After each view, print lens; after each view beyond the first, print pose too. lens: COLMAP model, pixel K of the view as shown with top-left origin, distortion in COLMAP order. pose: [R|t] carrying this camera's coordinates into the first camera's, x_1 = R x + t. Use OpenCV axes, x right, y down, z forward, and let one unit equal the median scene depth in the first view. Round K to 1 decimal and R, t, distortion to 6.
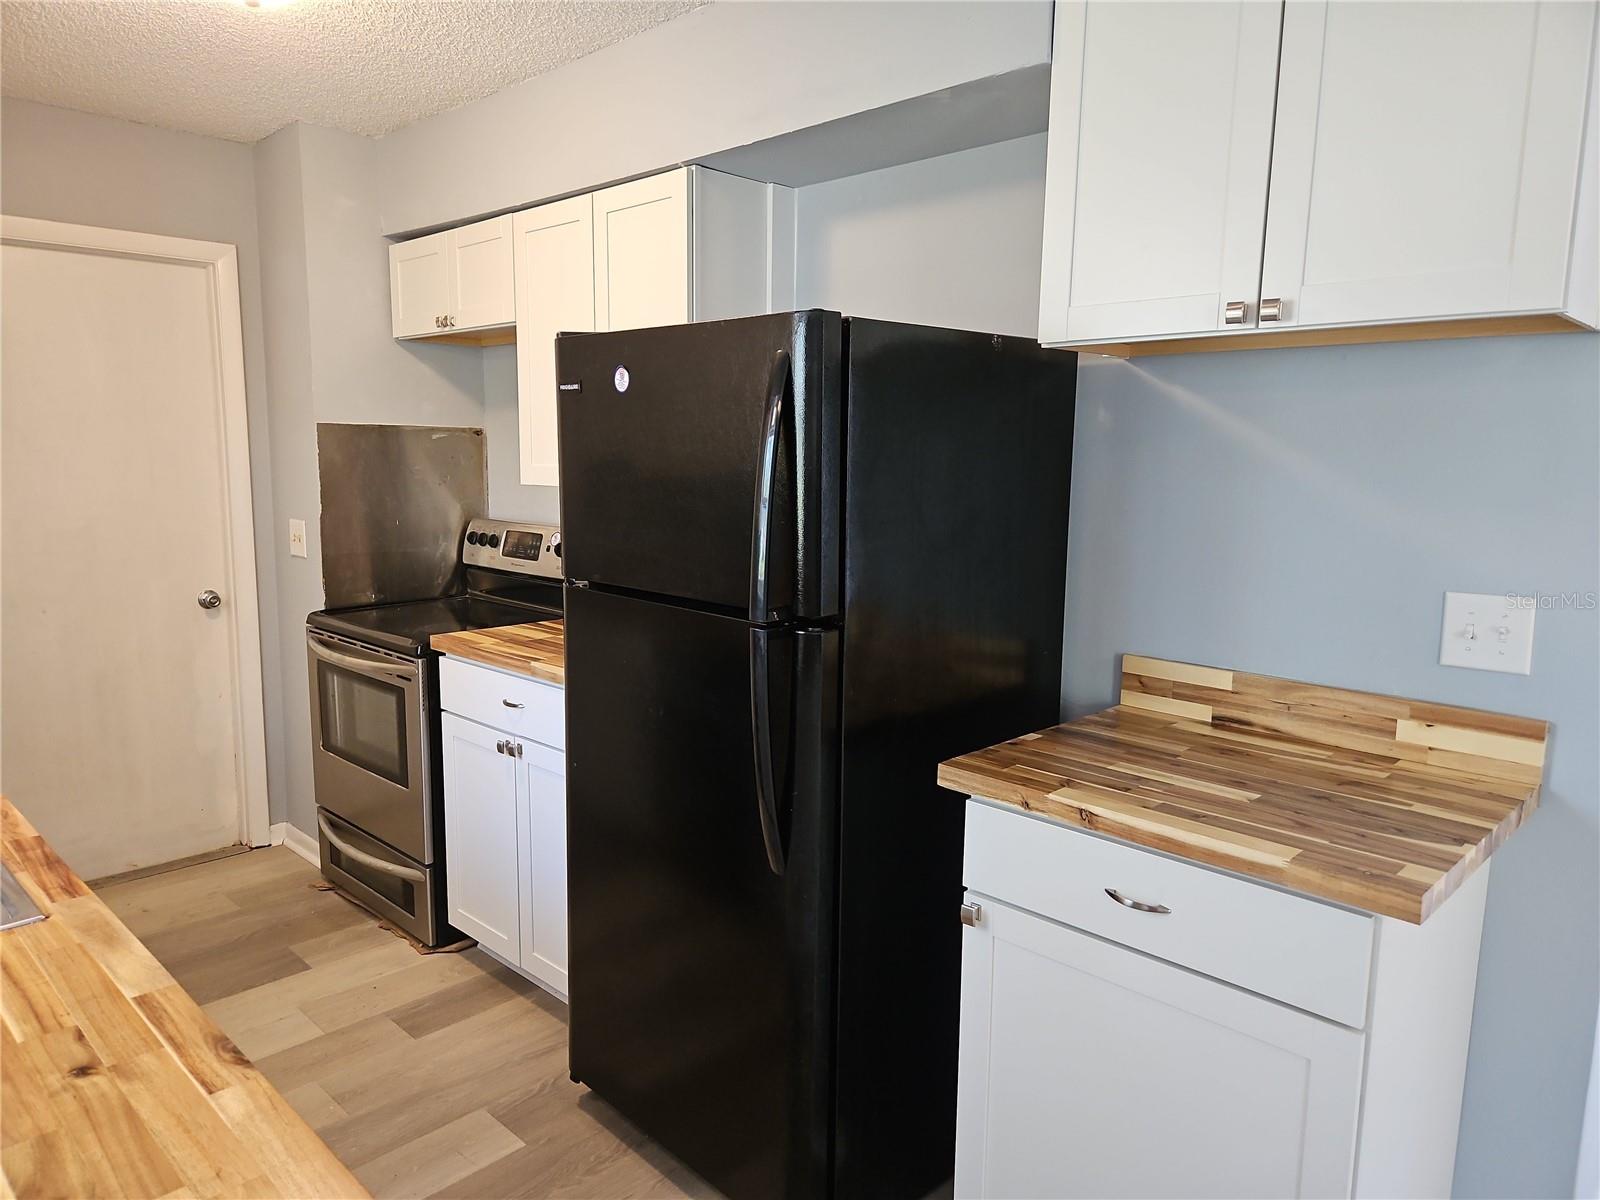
lens RADIAL K [[1082.3, 0, 797.1], [0, 1082.3, 597.6], [0, 0, 1]] dist [0.049686, -0.001479]
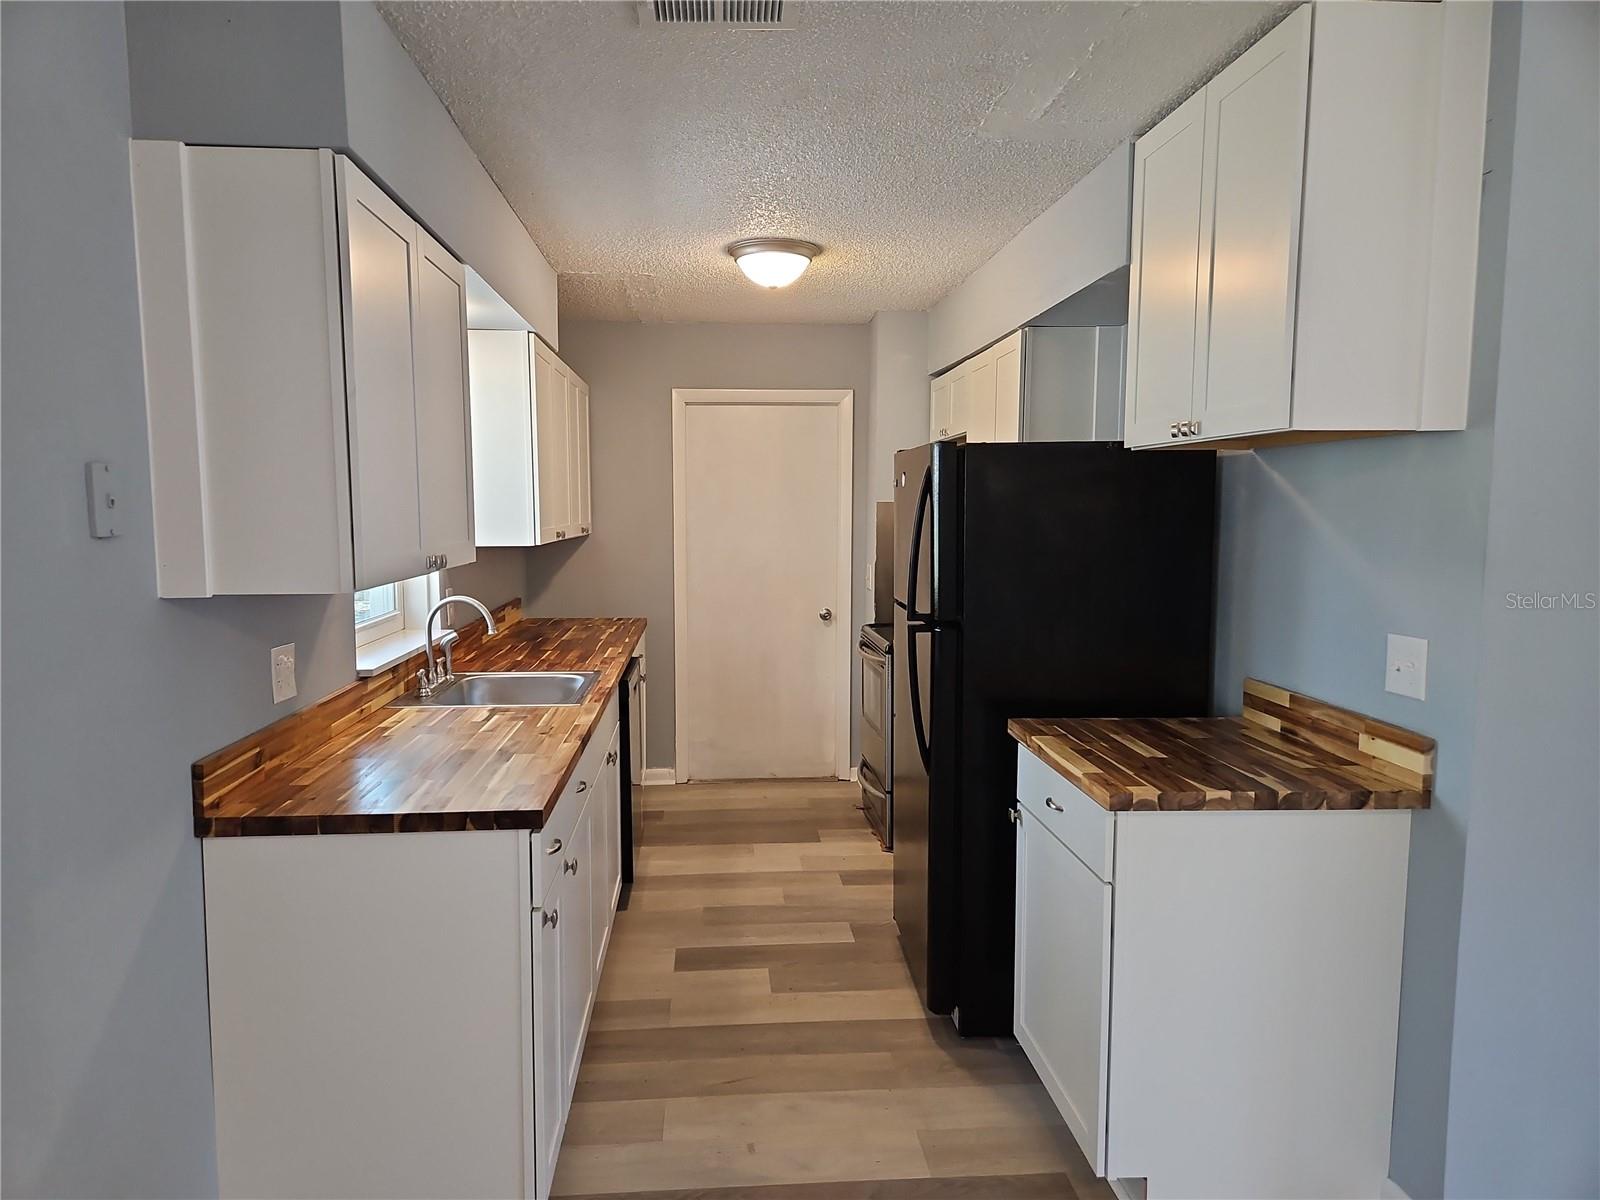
lens RADIAL K [[1078.1, 0, 789.2], [0, 1078.1, 609.9], [0, 0, 1]] dist [0.067258, -0.065118]
pose [[0.751215, 0.054795, -0.657779, 0.680403], [-0.085014, 0.996280, -0.014097, 0.033293], [0.654560, 0.066510, 0.753079, -0.300580]]
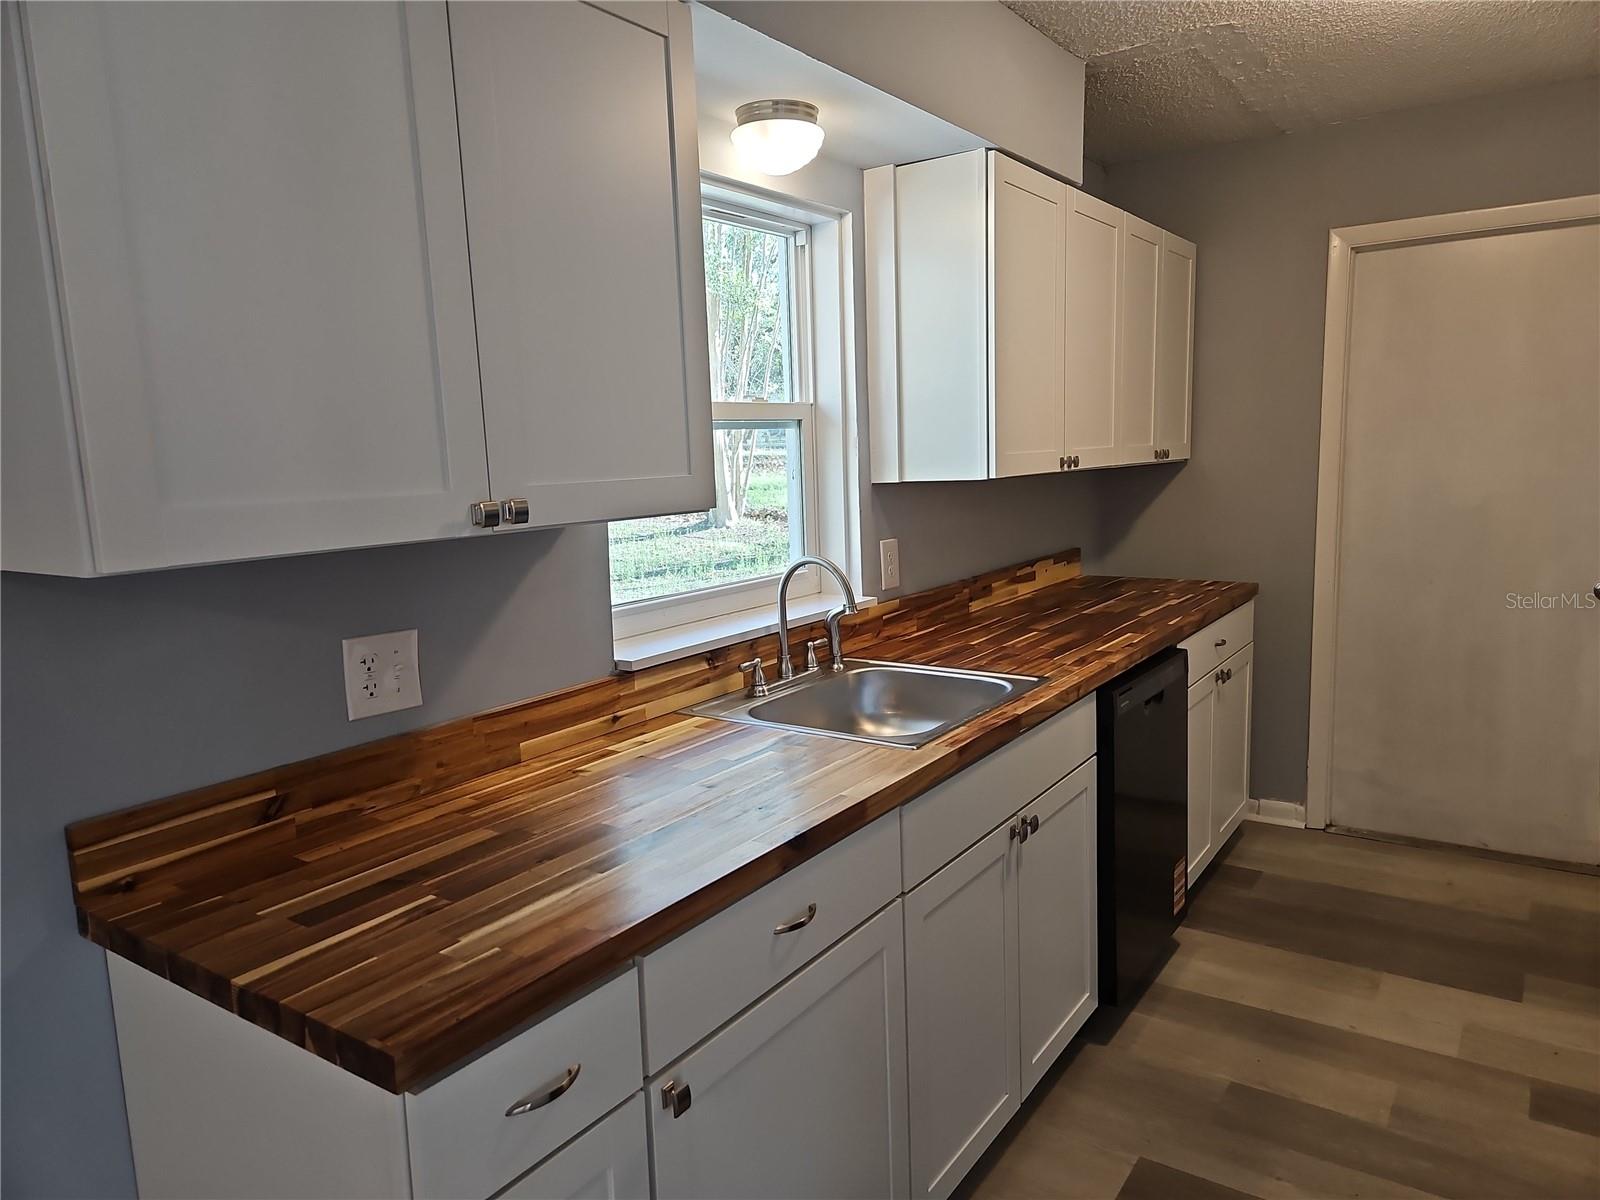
lens RADIAL K [[1078.1, 0, 789.2], [0, 1078.1, 609.9], [0, 0, 1]] dist [0.067258, -0.065118]
pose [[0.163359, 0.132675, -0.977605, 0.373030], [-0.103821, 0.987726, 0.116700, -0.029057], [0.981089, 0.082432, 0.175129, 0.285612]]
